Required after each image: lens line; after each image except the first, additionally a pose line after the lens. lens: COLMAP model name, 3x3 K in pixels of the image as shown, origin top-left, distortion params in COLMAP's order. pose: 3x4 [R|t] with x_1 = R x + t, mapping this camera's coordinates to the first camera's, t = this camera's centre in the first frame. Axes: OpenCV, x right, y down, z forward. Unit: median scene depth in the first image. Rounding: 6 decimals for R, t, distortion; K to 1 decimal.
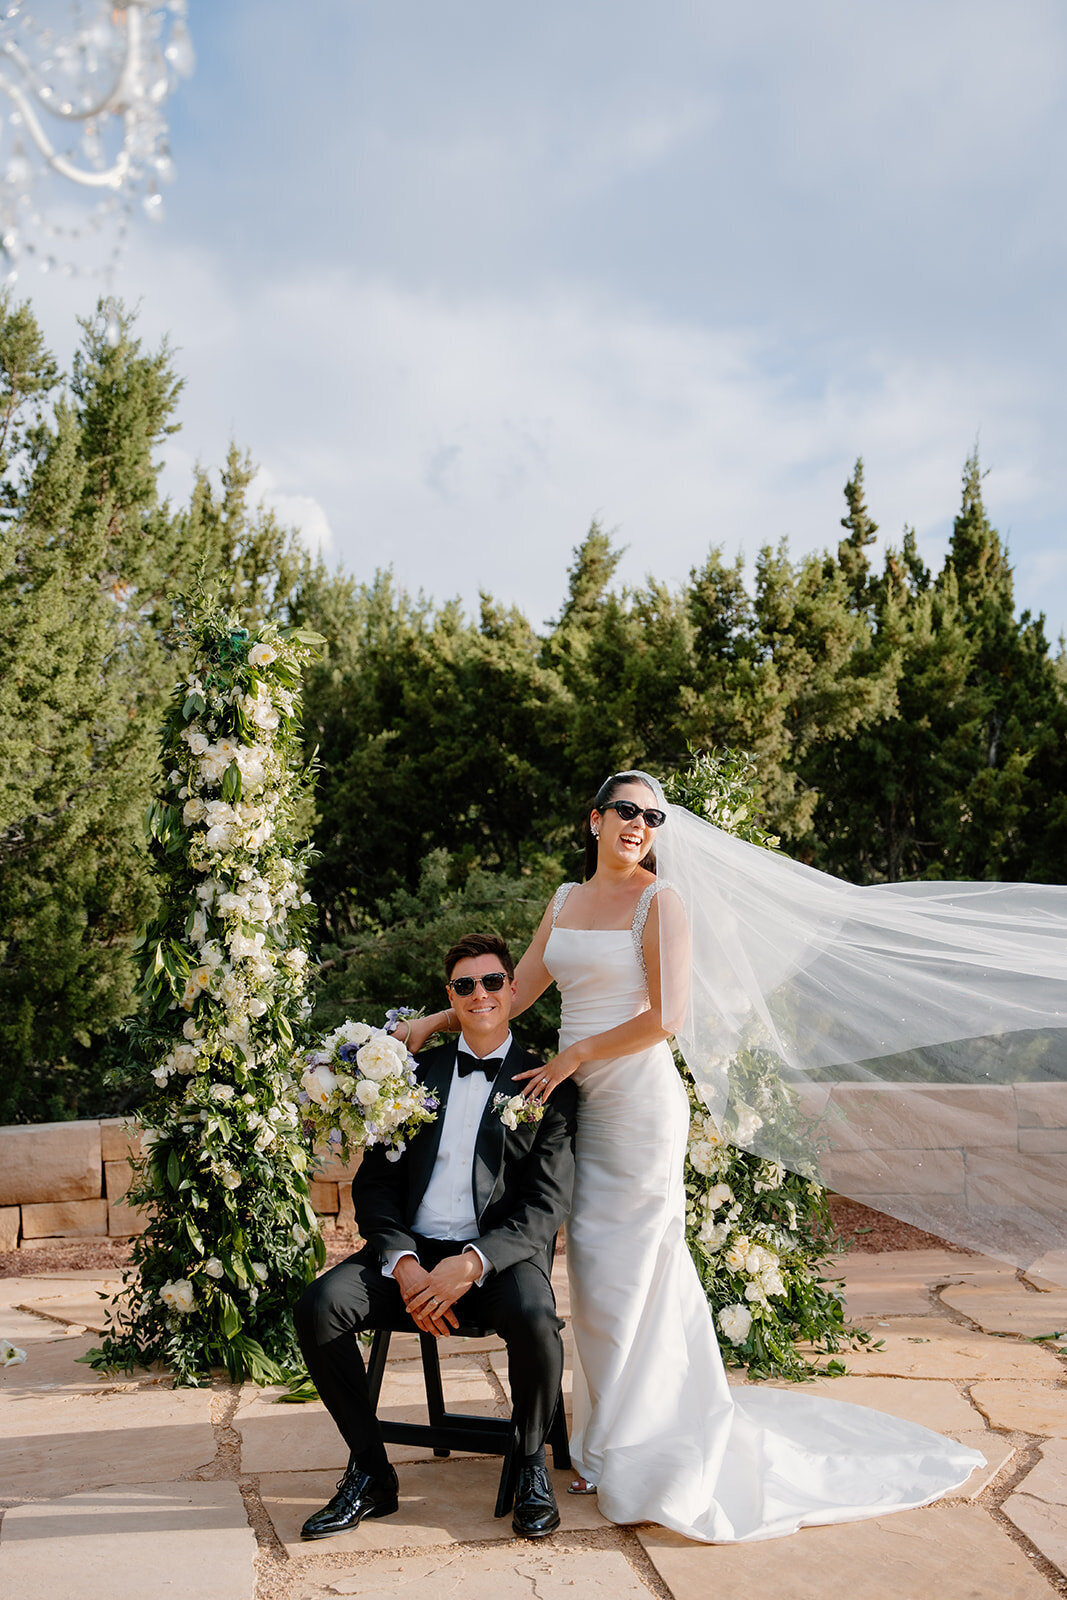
lens RADIAL K [[2038.0, 0, 529.4], [0, 2038.0, 795.2], [0, 0, 1]] dist [0.104699, 0.000000]
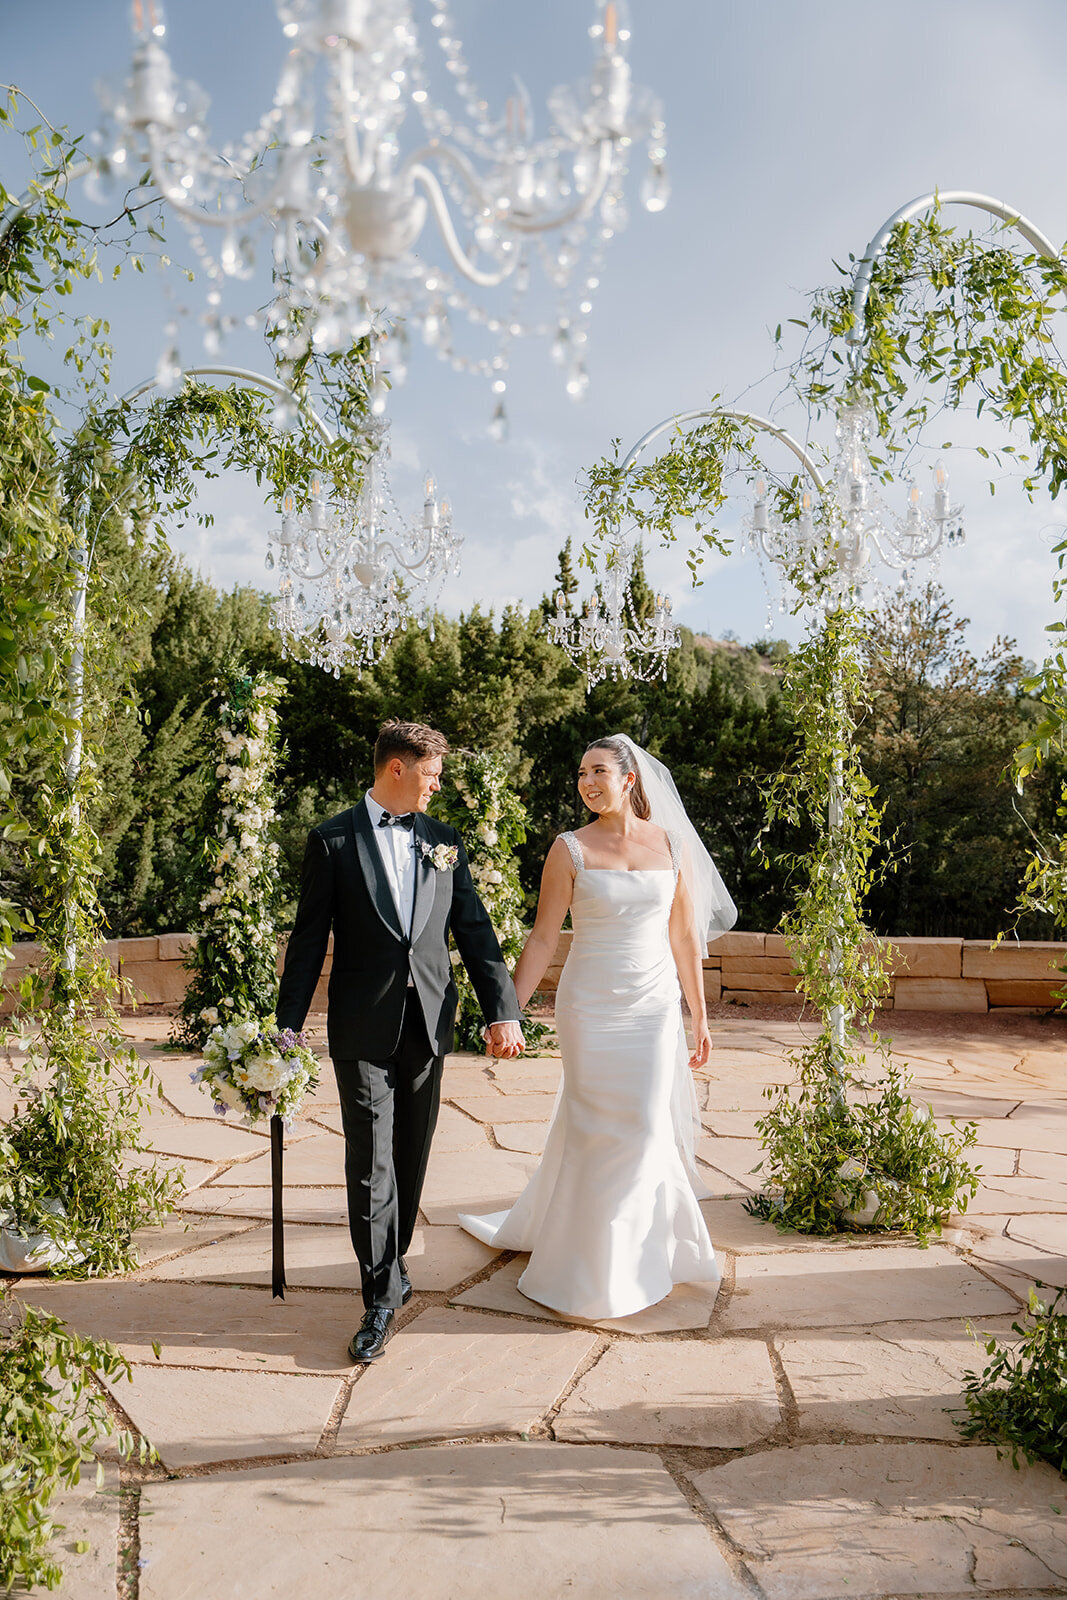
lens RADIAL K [[1708.0, 0, 527.2], [0, 1708.0, 863.7], [0, 0, 1]] dist [0.015178, 0.000000]
pose [[0.988535, 0.033405, 0.147252, -0.062180], [-0.045094, 0.996029, 0.076769, -0.022747], [-0.144102, -0.082529, 0.986115, -0.352087]]
